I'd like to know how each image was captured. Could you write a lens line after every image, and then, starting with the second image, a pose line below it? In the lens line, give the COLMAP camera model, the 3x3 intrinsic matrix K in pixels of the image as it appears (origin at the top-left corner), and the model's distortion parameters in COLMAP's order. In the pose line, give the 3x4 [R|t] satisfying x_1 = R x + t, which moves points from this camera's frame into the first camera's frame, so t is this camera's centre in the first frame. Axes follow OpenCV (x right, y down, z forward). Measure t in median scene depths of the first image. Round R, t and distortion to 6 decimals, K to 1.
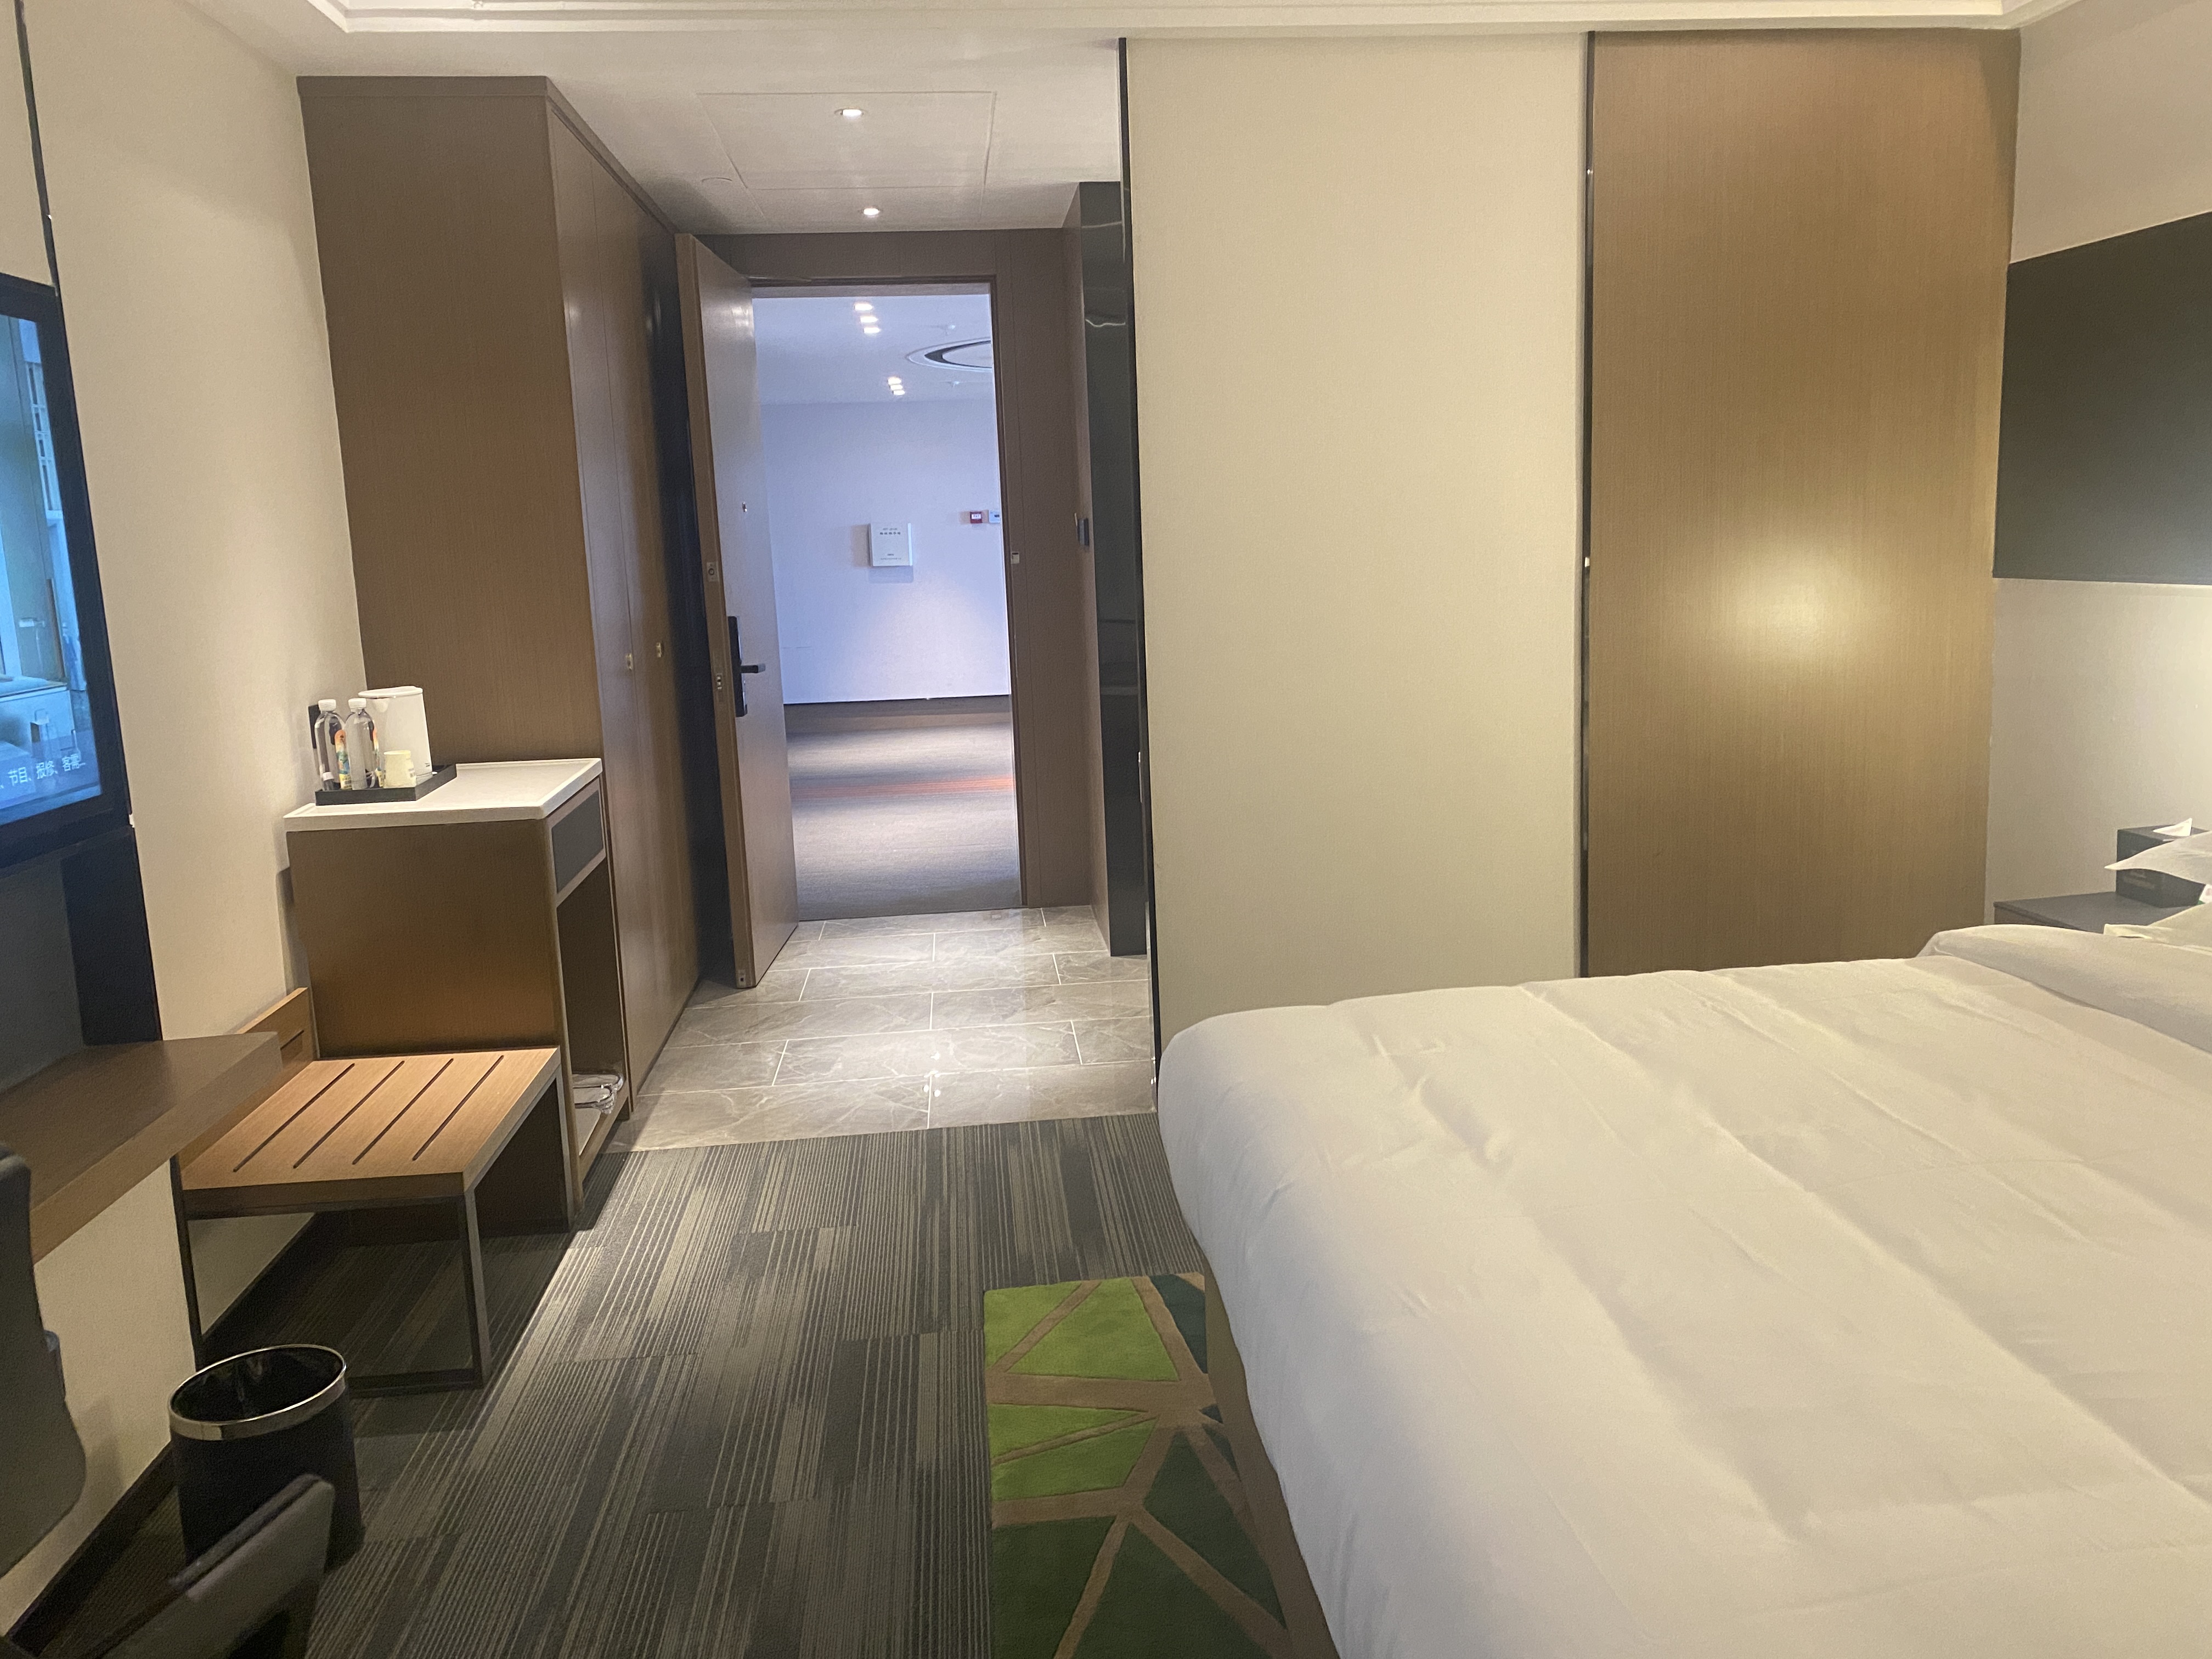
lens RADIAL K [[1645.1, 0, 1162.1], [0, 1645.1, 842.0], [0, 0, 1]] dist [0.027292, -0.039787]
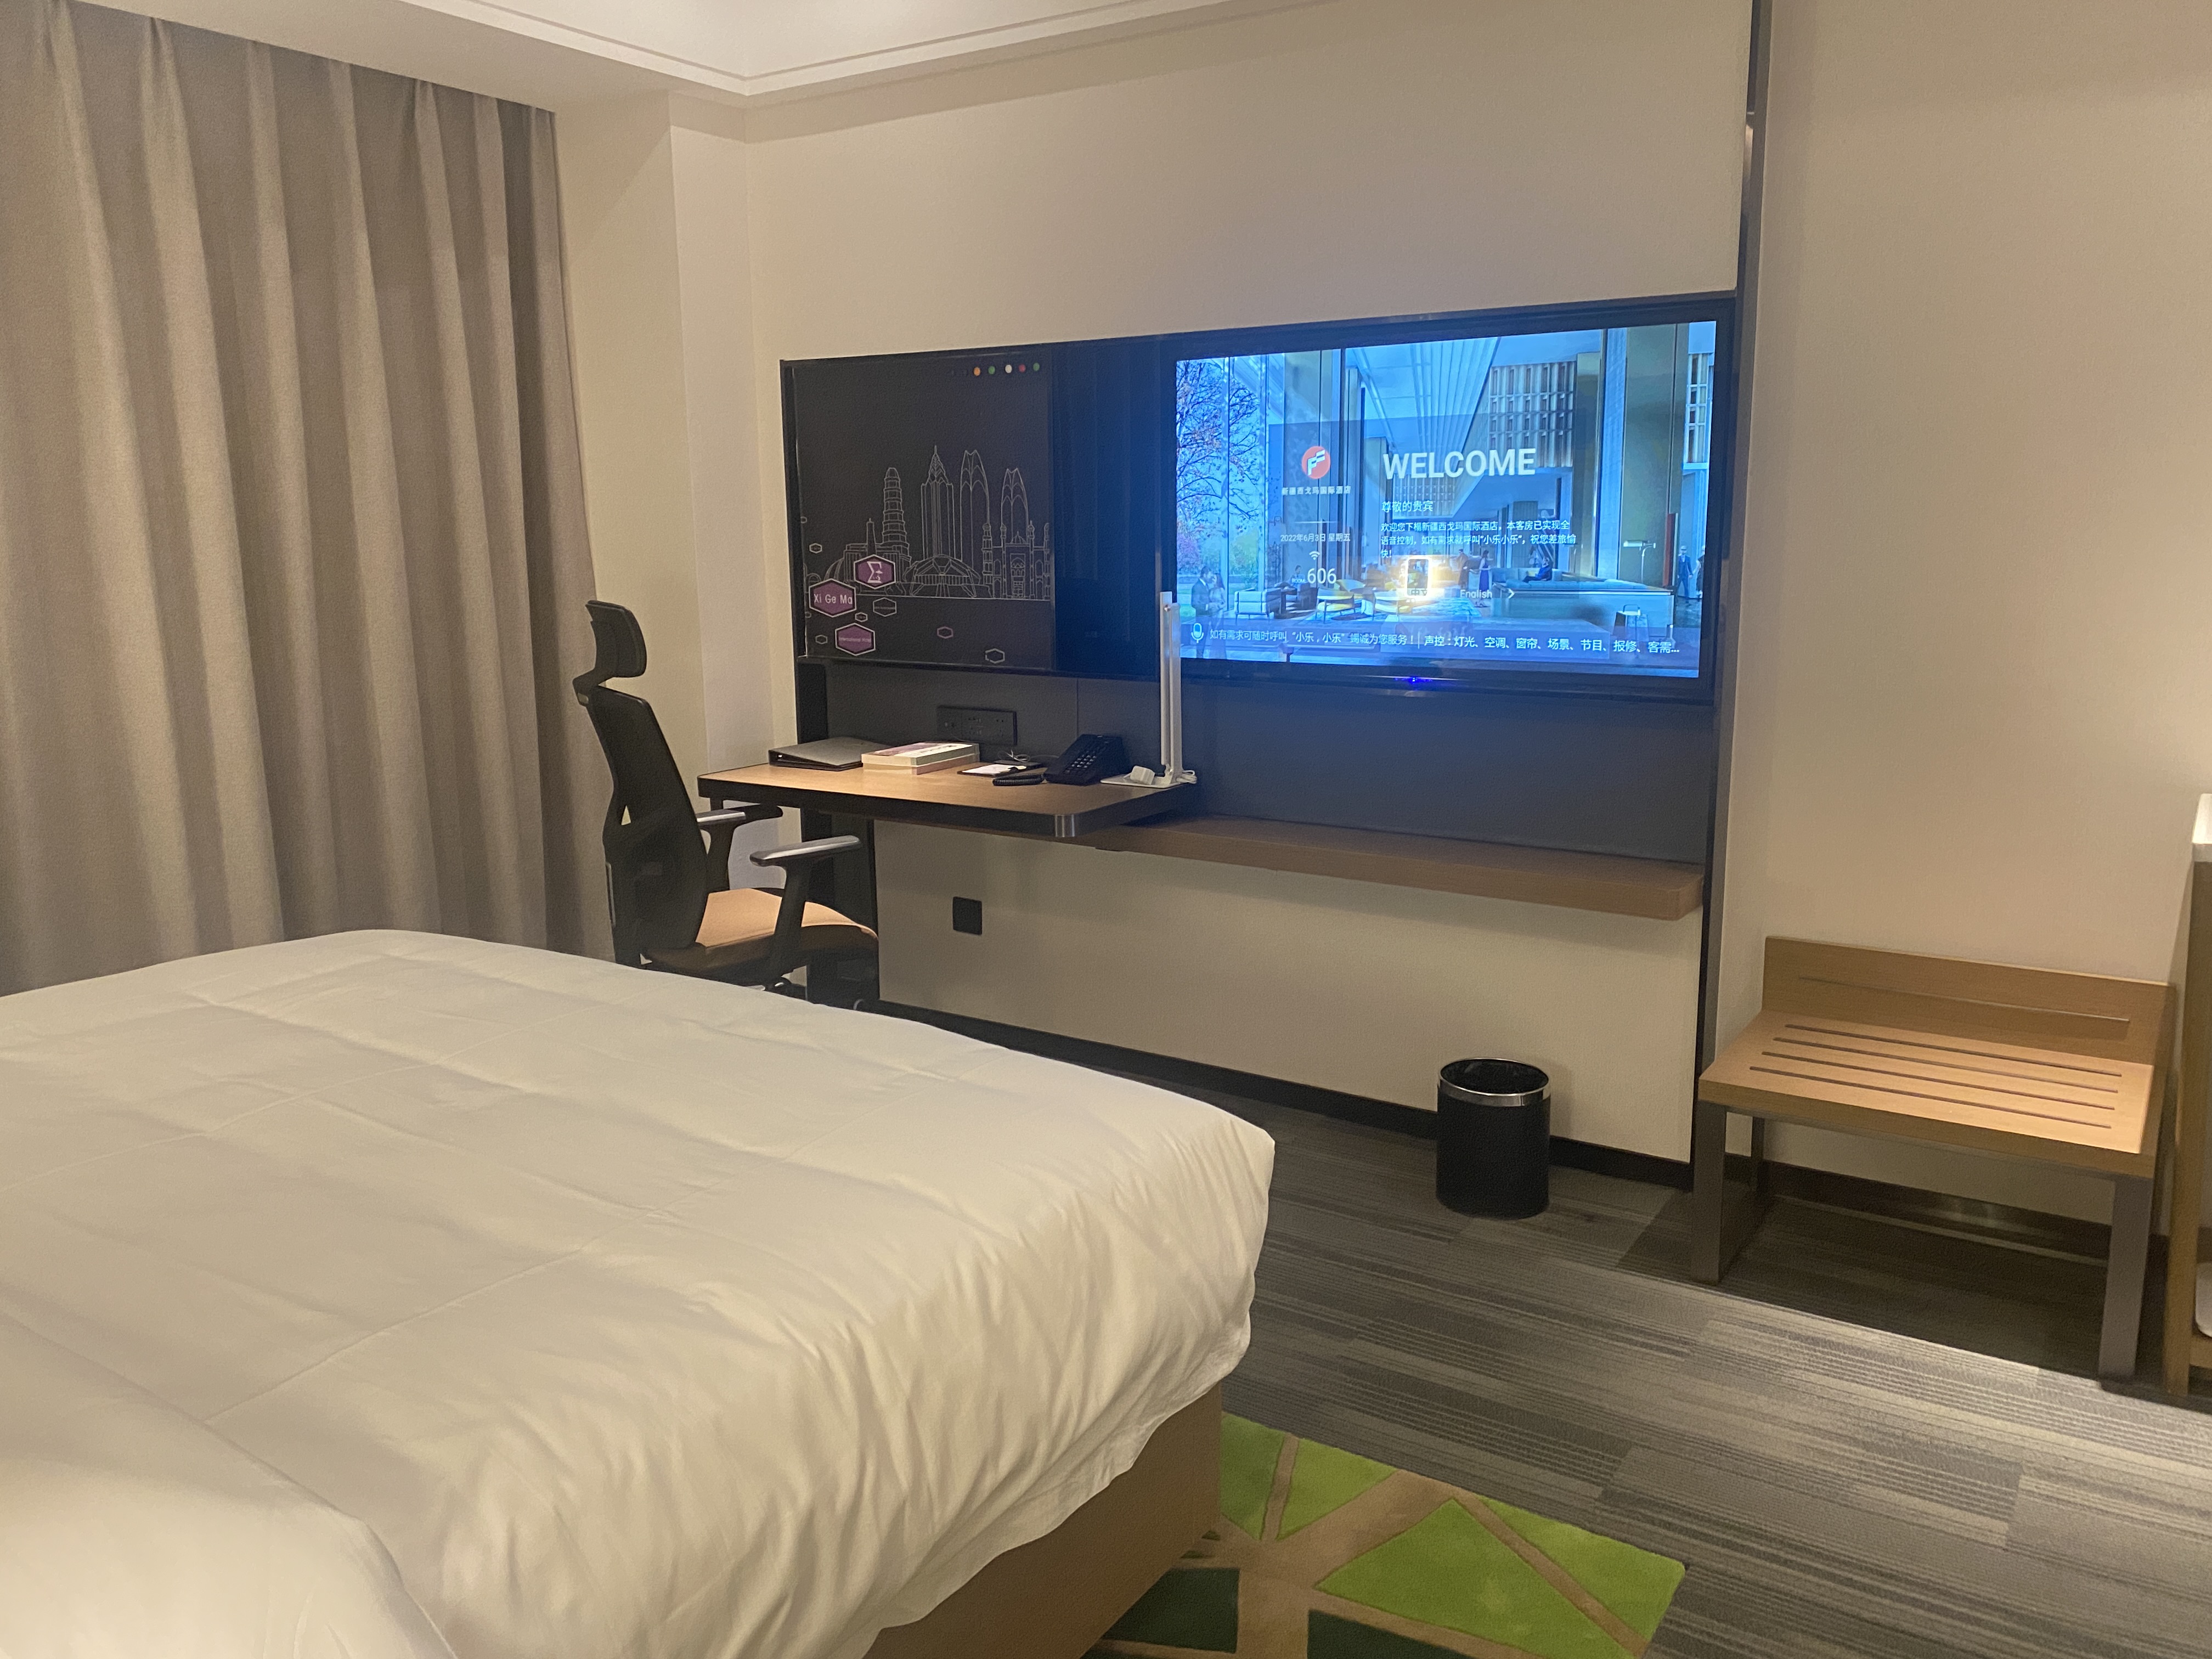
lens RADIAL K [[1645.1, 0, 1088.9], [0, 1645.1, 842.6], [0, 0, 1]] dist [0.027292, -0.039787]
pose [[-0.647138, 0.187068, -0.739066, 0.658465], [-0.112334, 0.935449, 0.335136, -0.285559], [0.754051, 0.299902, -0.584350, 1.401875]]
